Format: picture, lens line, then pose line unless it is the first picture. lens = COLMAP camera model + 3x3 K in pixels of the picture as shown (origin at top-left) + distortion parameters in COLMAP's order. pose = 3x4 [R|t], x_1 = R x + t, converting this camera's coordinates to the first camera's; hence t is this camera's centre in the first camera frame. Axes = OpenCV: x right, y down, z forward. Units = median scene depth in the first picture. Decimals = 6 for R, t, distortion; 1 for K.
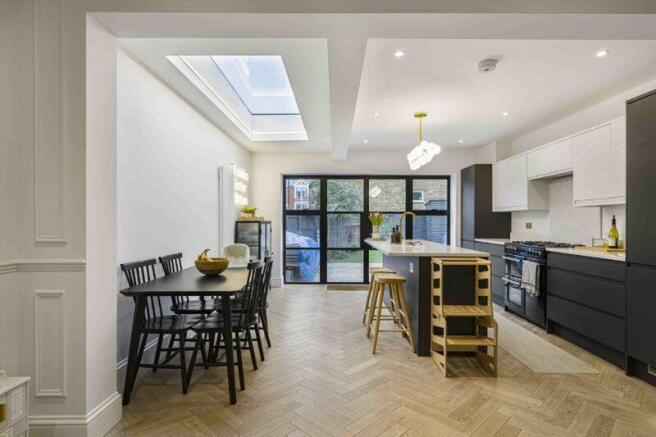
lens RADIAL K [[347.8, 0, 333.5], [0, 347.8, 221.7], [0, 0, 1]] dist [-0.002337, 0.002223]
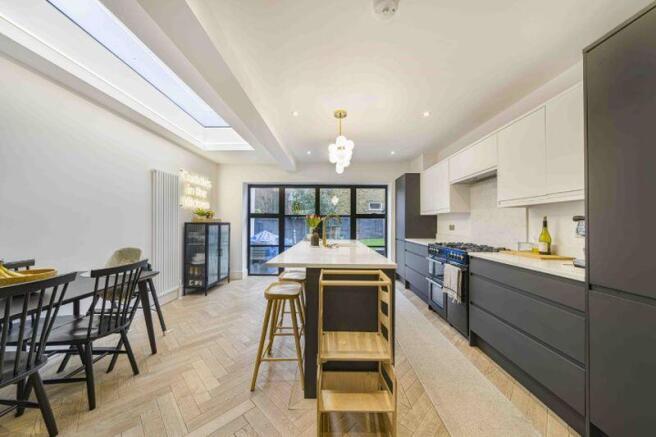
lens RADIAL K [[223.7, 0, 332.8], [0, 223.7, 221.3], [0, 0, 1]] dist [-0.003112, -0.000548]
pose [[0.999949, 0.002302, 0.009826, 0.199171], [-0.002195, 0.999939, -0.010834, 0.000560], [-0.009850, 0.010812, 0.999893, 0.332383]]
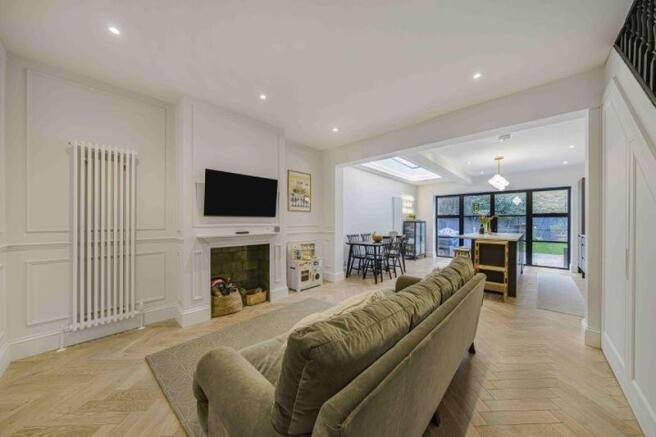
lens RADIAL K [[223.7, 0, 330.5], [0, 223.7, 221.3], [0, 0, 1]] dist [-0.003112, -0.000548]
pose [[0.733063, -0.001017, -0.680160, 0.346267], [-0.001477, 0.999994, -0.003088, 0.002464], [0.680159, 0.003268, 0.733057, -0.312035]]
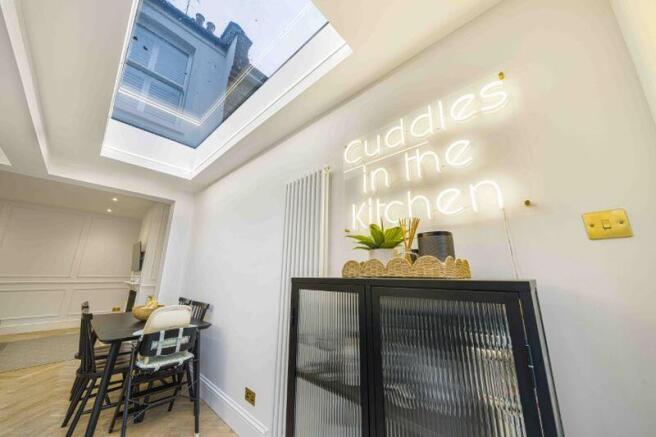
lens RADIAL K [[223.7, 0, 330.5], [0, 223.7, 223.4], [0, 0, 1]] dist [-0.003112, -0.000548]
pose [[-0.665145, -0.171206, -0.726822, -0.089091], [-0.003707, 0.974106, -0.226062, -0.004463], [0.746705, -0.147670, -0.648556, 1.294884]]
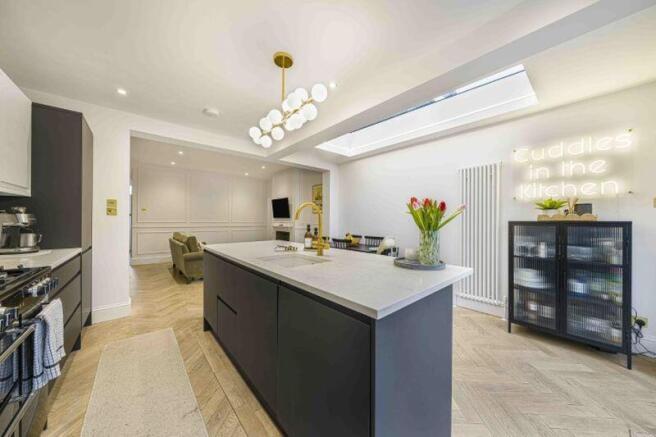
lens RADIAL K [[223.7, 0, 332.8], [0, 223.7, 218.6], [0, 0, 1]] dist [-0.003112, -0.000548]
pose [[-0.745273, -0.016608, -0.666553, 0.416983], [-0.012767, 0.999862, -0.010637, 0.003105], [0.666637, 0.000583, -0.745382, 1.234073]]
